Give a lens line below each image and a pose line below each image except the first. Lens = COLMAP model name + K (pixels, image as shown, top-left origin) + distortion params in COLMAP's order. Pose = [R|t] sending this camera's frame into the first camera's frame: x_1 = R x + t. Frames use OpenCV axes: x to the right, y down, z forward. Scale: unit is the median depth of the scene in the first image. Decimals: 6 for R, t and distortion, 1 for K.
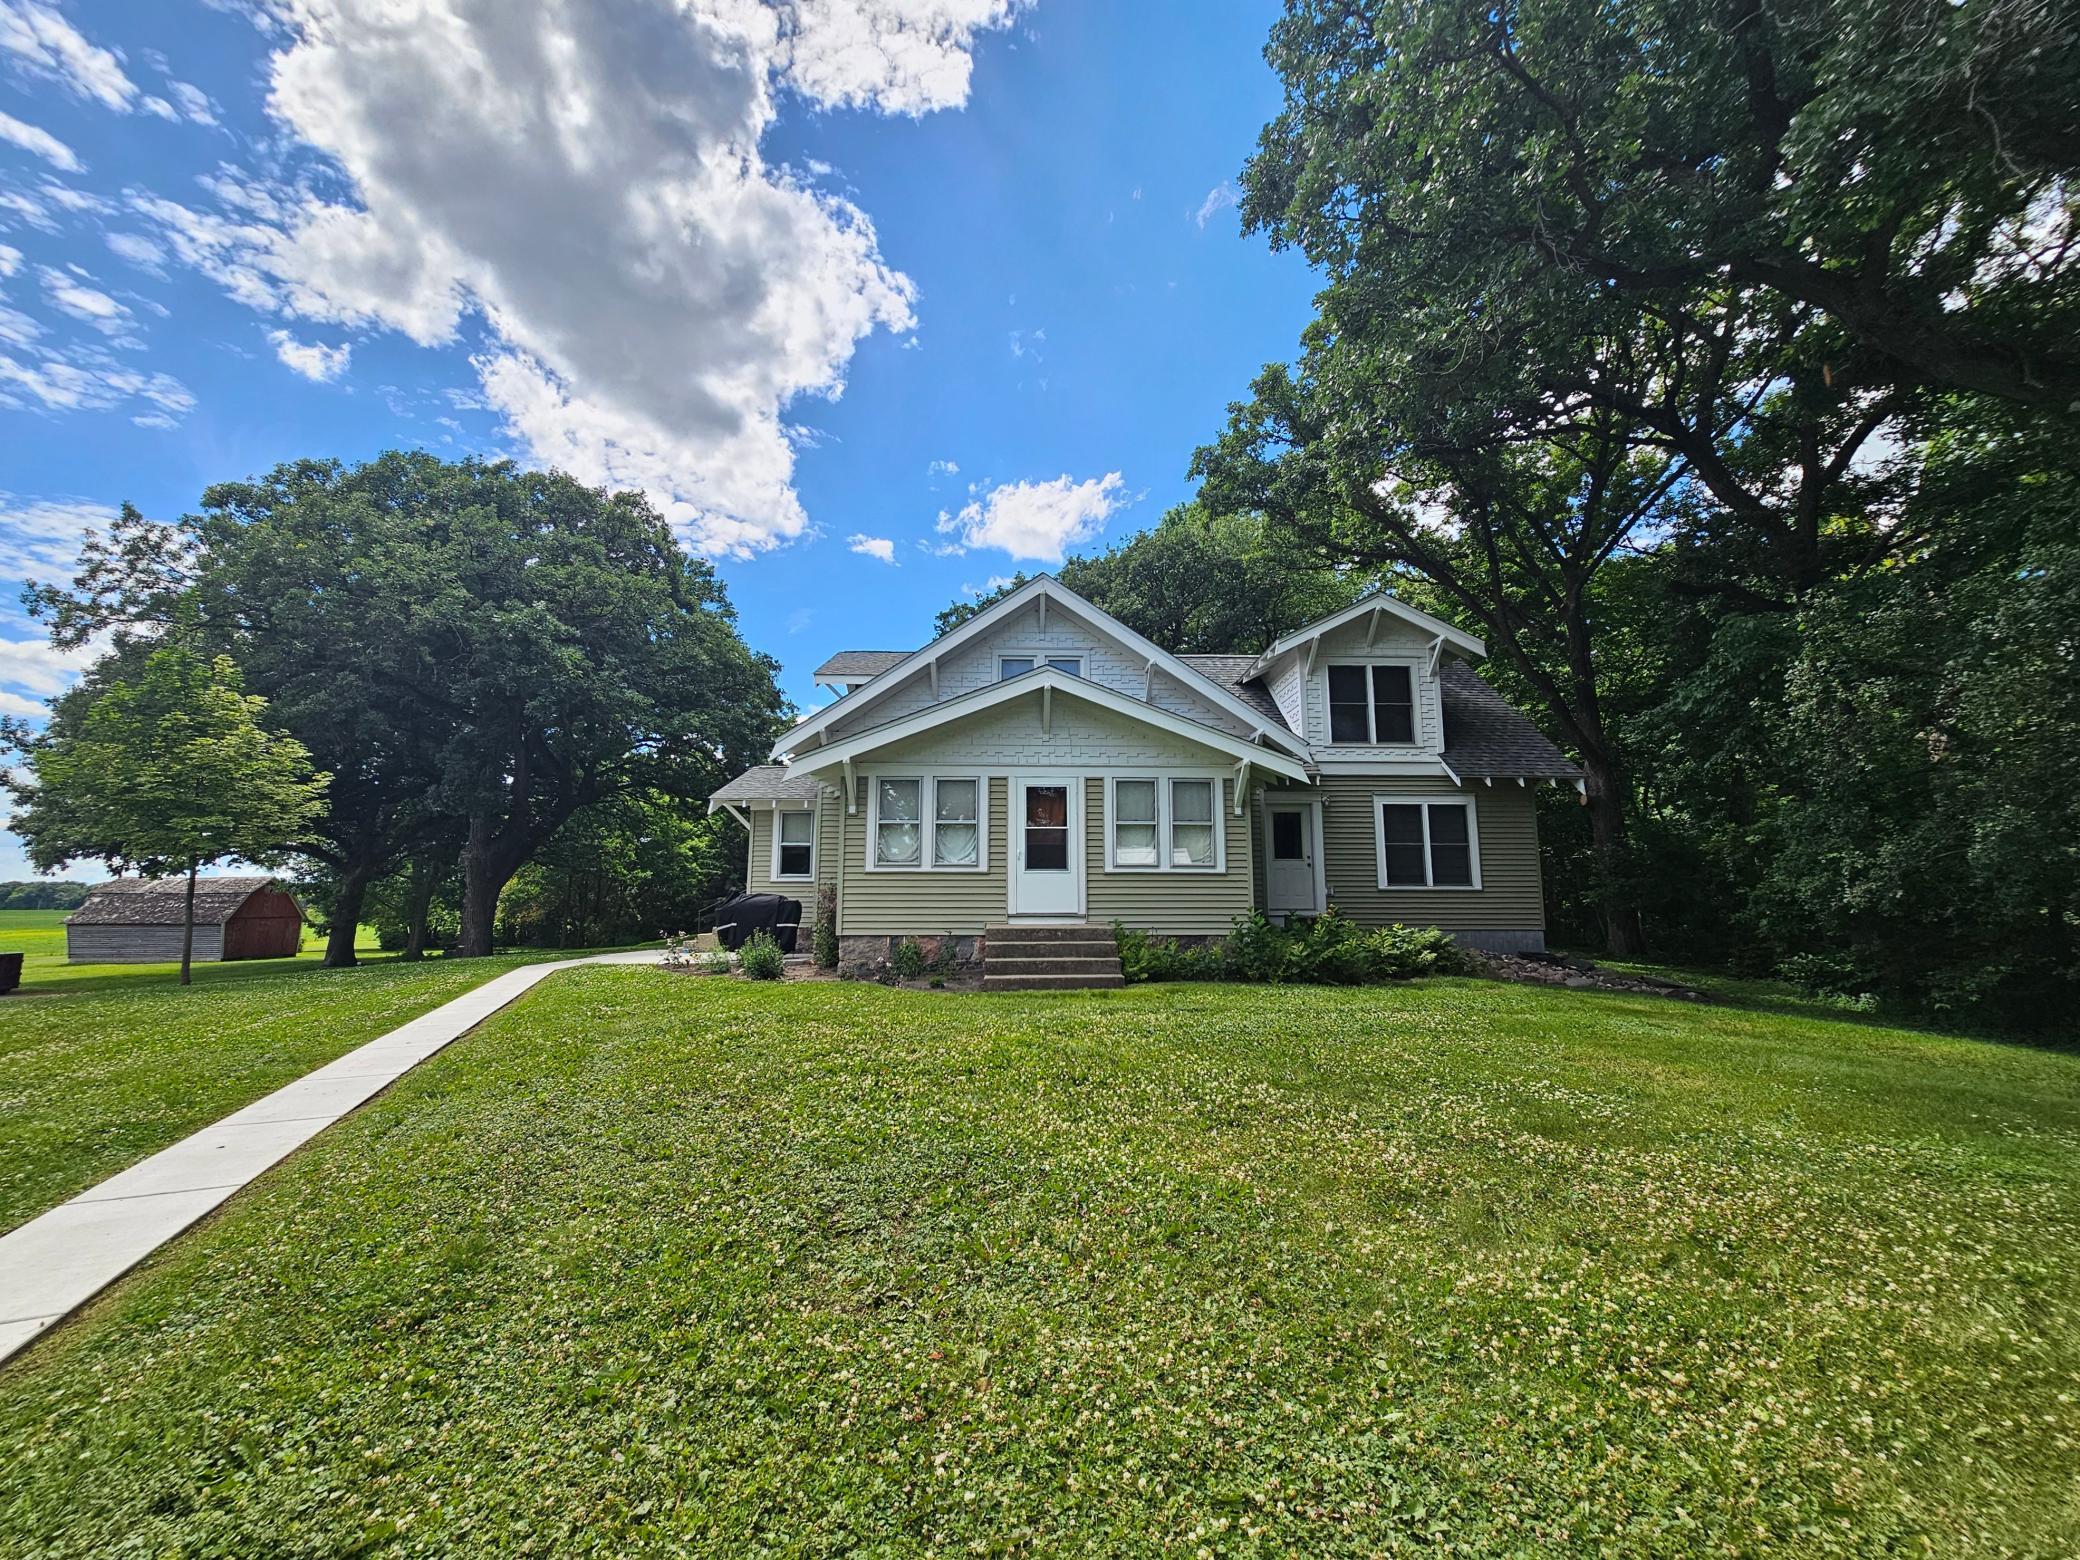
lens RADIAL K [[843.9, 0, 1040.0], [0, 843.9, 780.0], [0, 0, 1]] dist [0.002584, -0.002900]
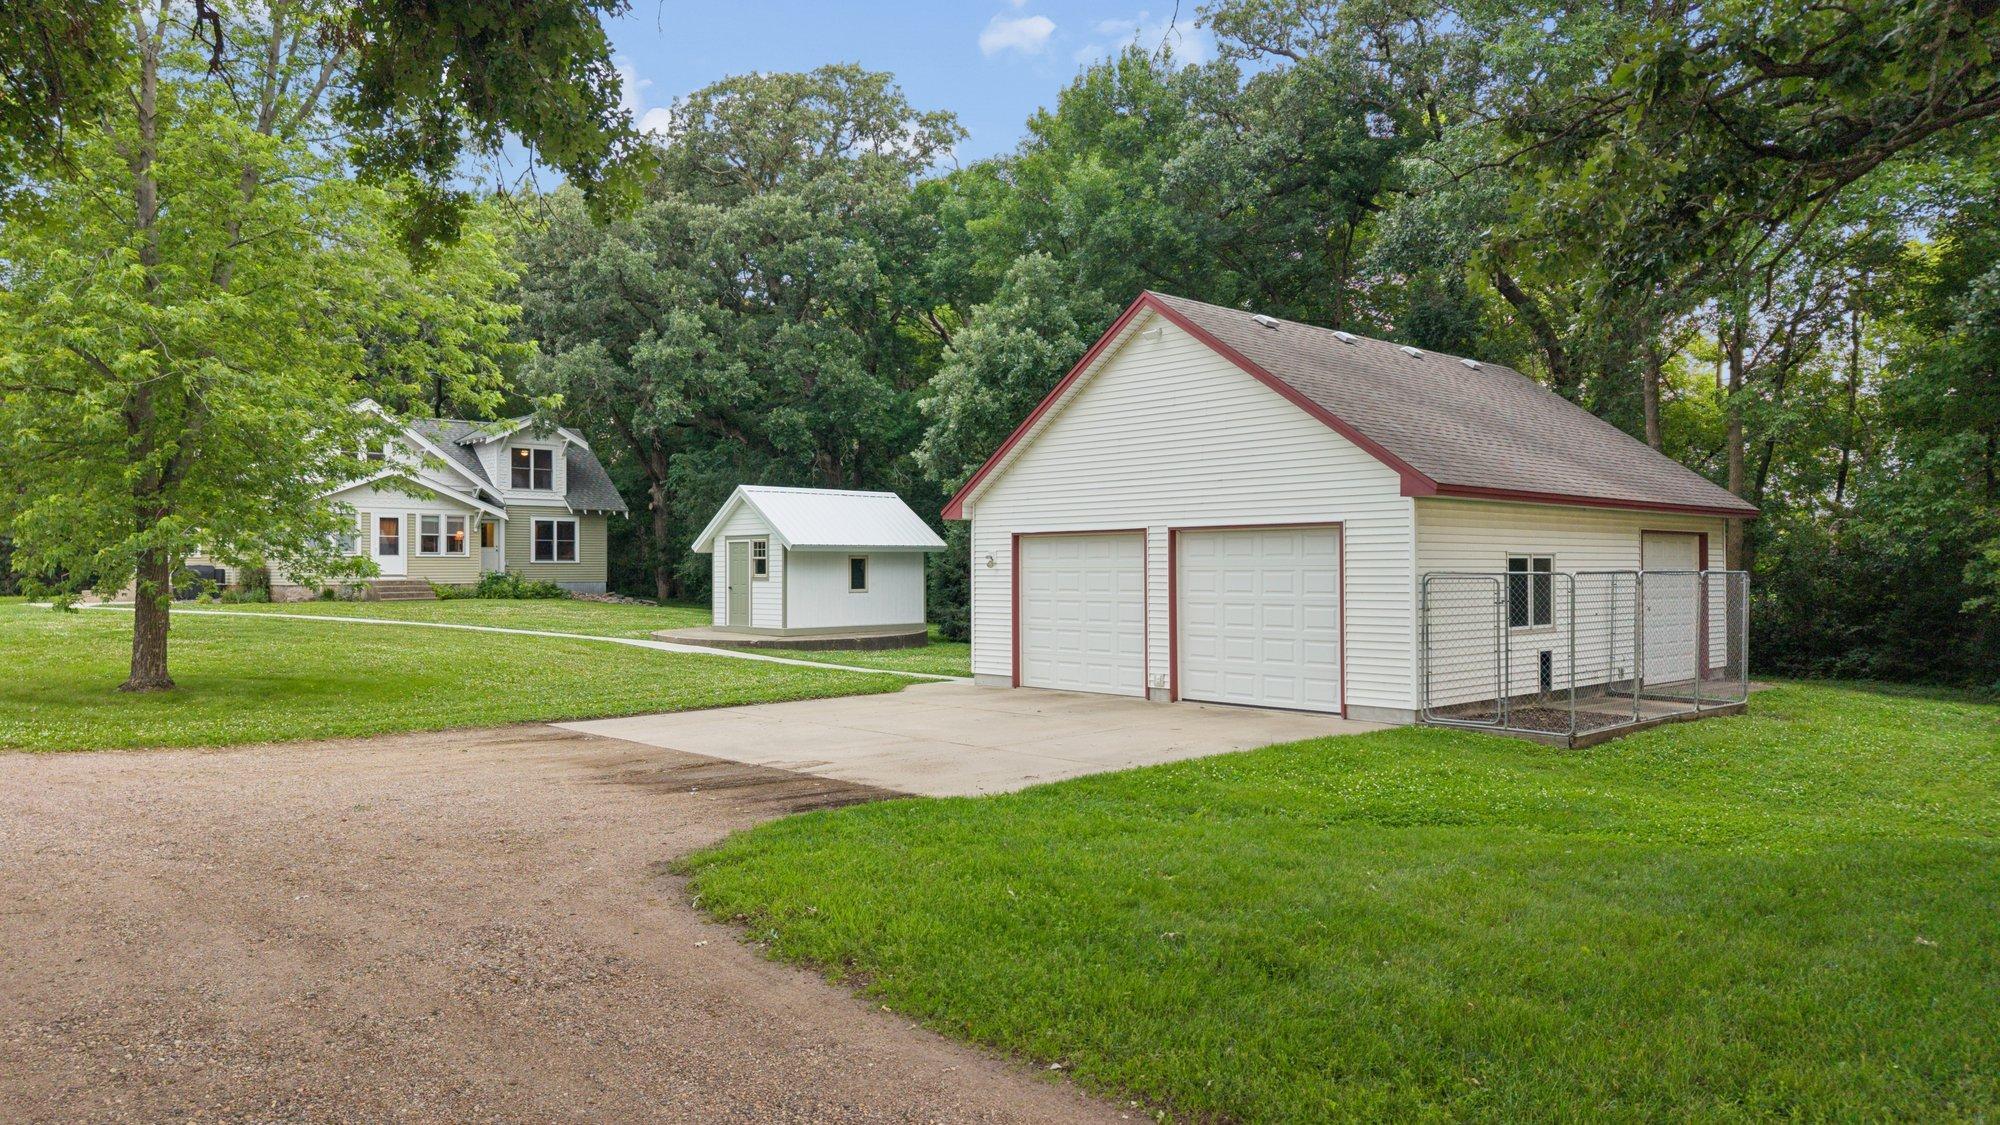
lens RADIAL K [[1392.7, 0, 1000.0], [0, 1392.7, 562.5], [0, 0, 1]] dist [0.024704, -0.002087]
pose [[0.745272, 0.000326, 0.666760, -0.965969], [-0.089137, 0.991072, 0.099148, -0.295383], [-0.660775, -0.133325, 0.738648, -2.156801]]
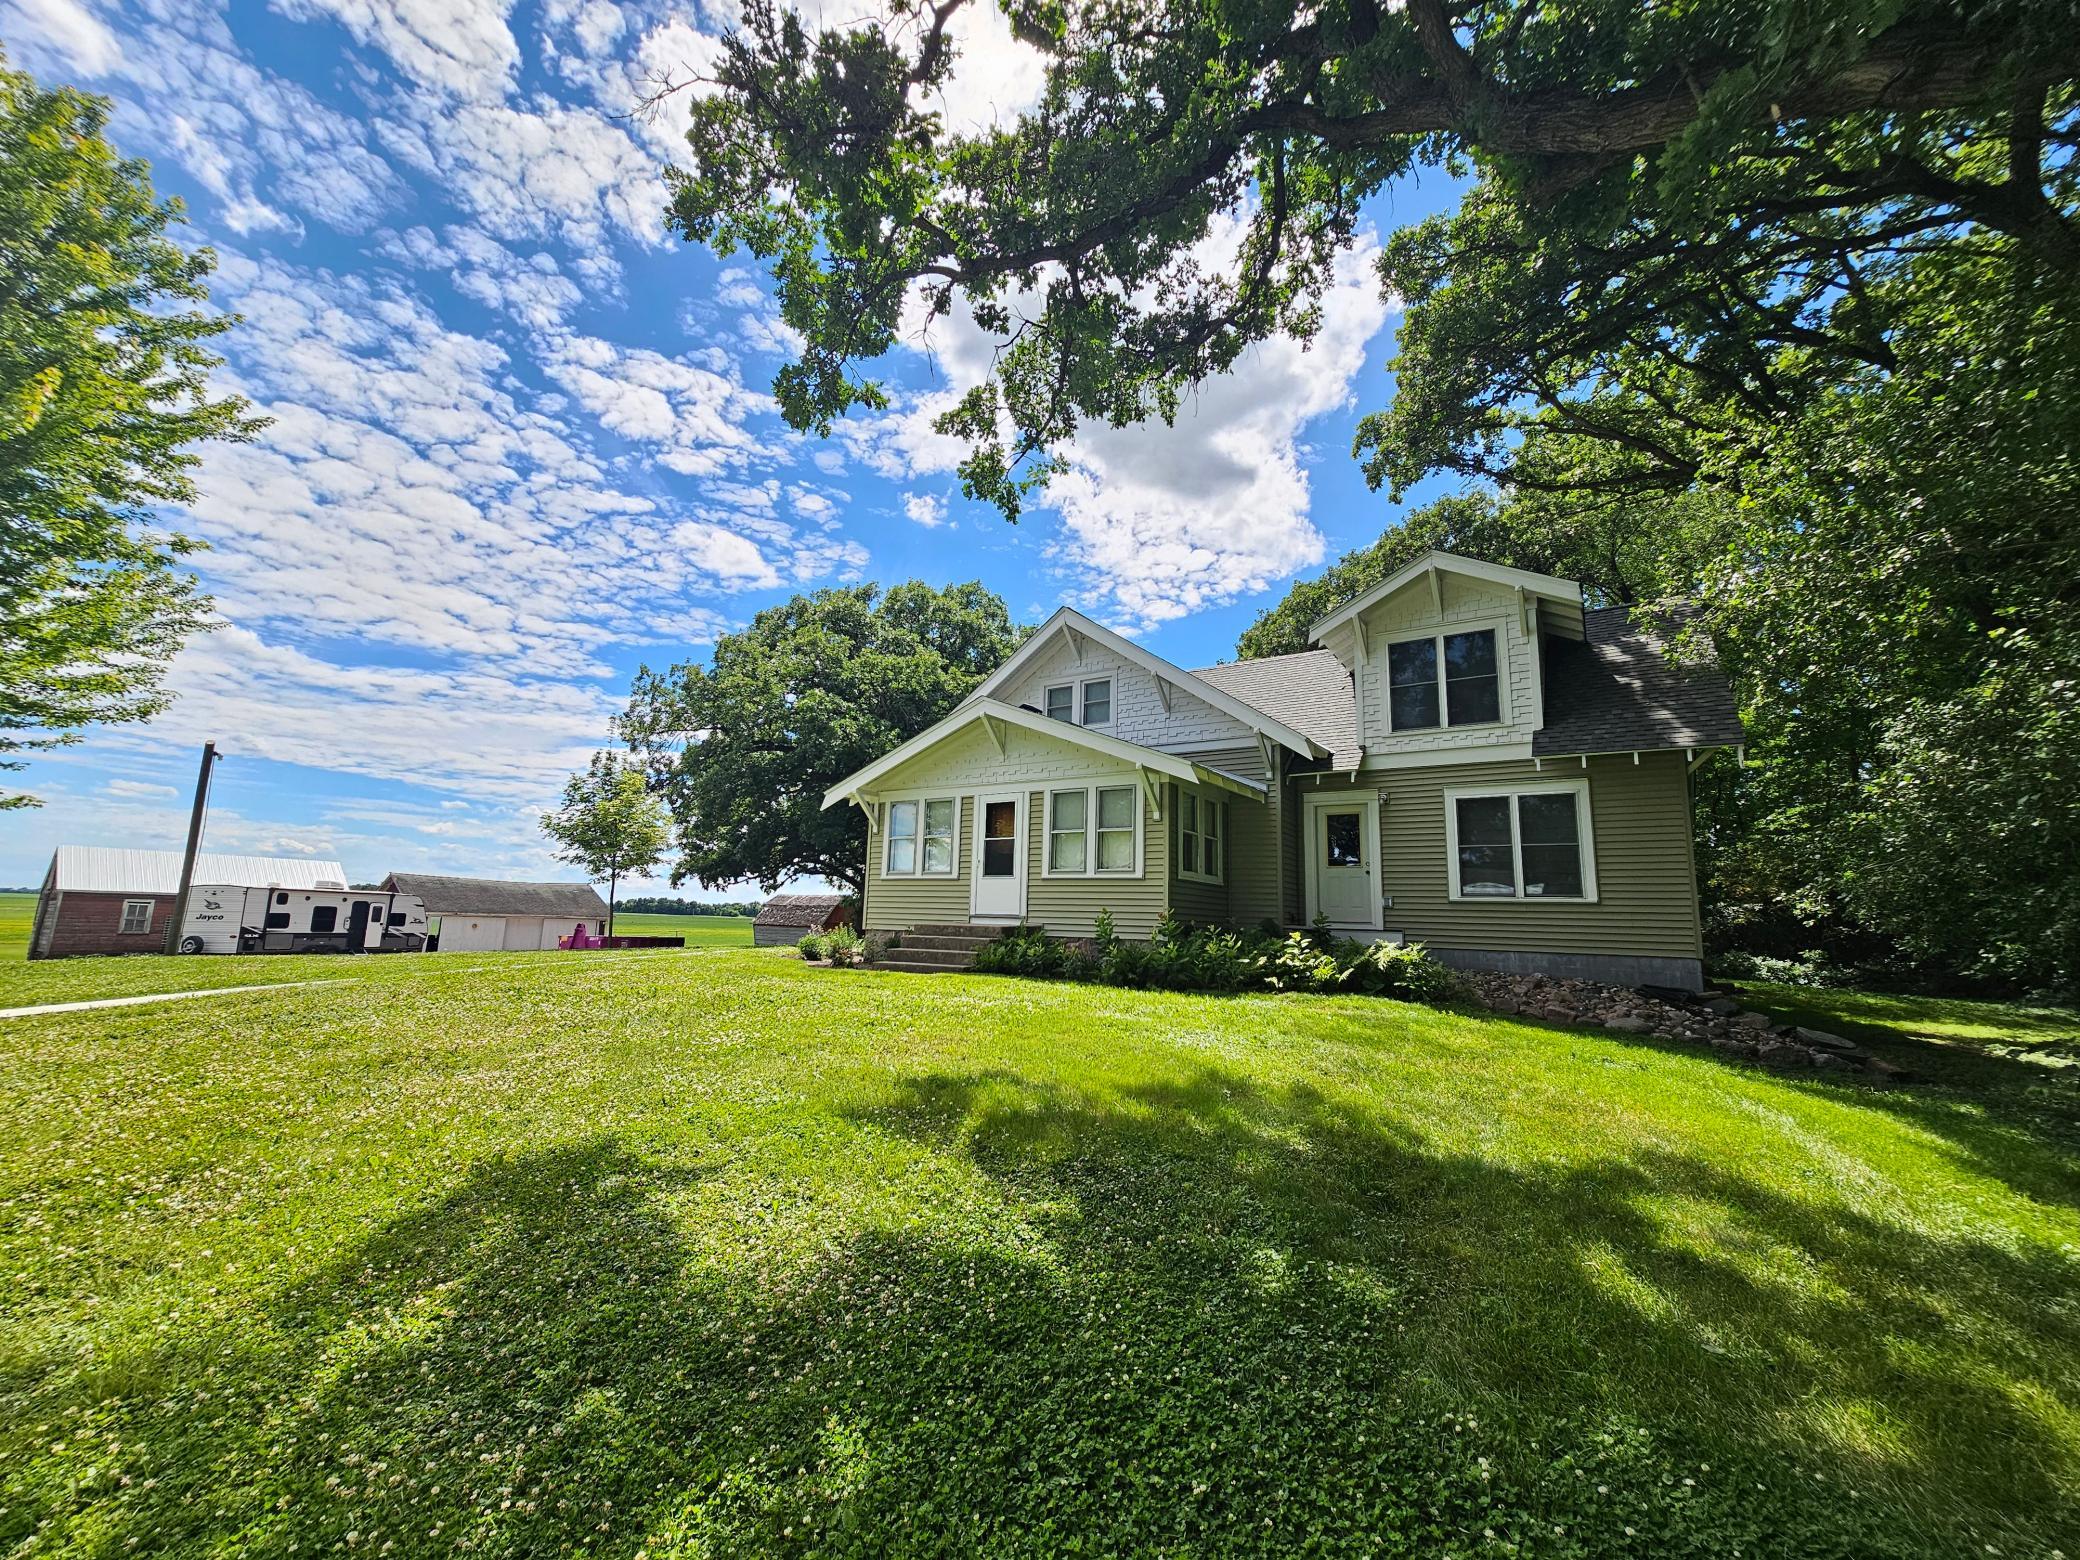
lens RADIAL K [[887.6, 0, 1040.0], [0, 887.6, 780.0], [0, 0, 1]] dist [0.000633, -0.000067]
pose [[0.812267, -0.074887, -0.578458, 0.579484], [0.054239, 0.997124, -0.052925, 0.034232], [0.580758, 0.011614, 0.813994, 0.044721]]
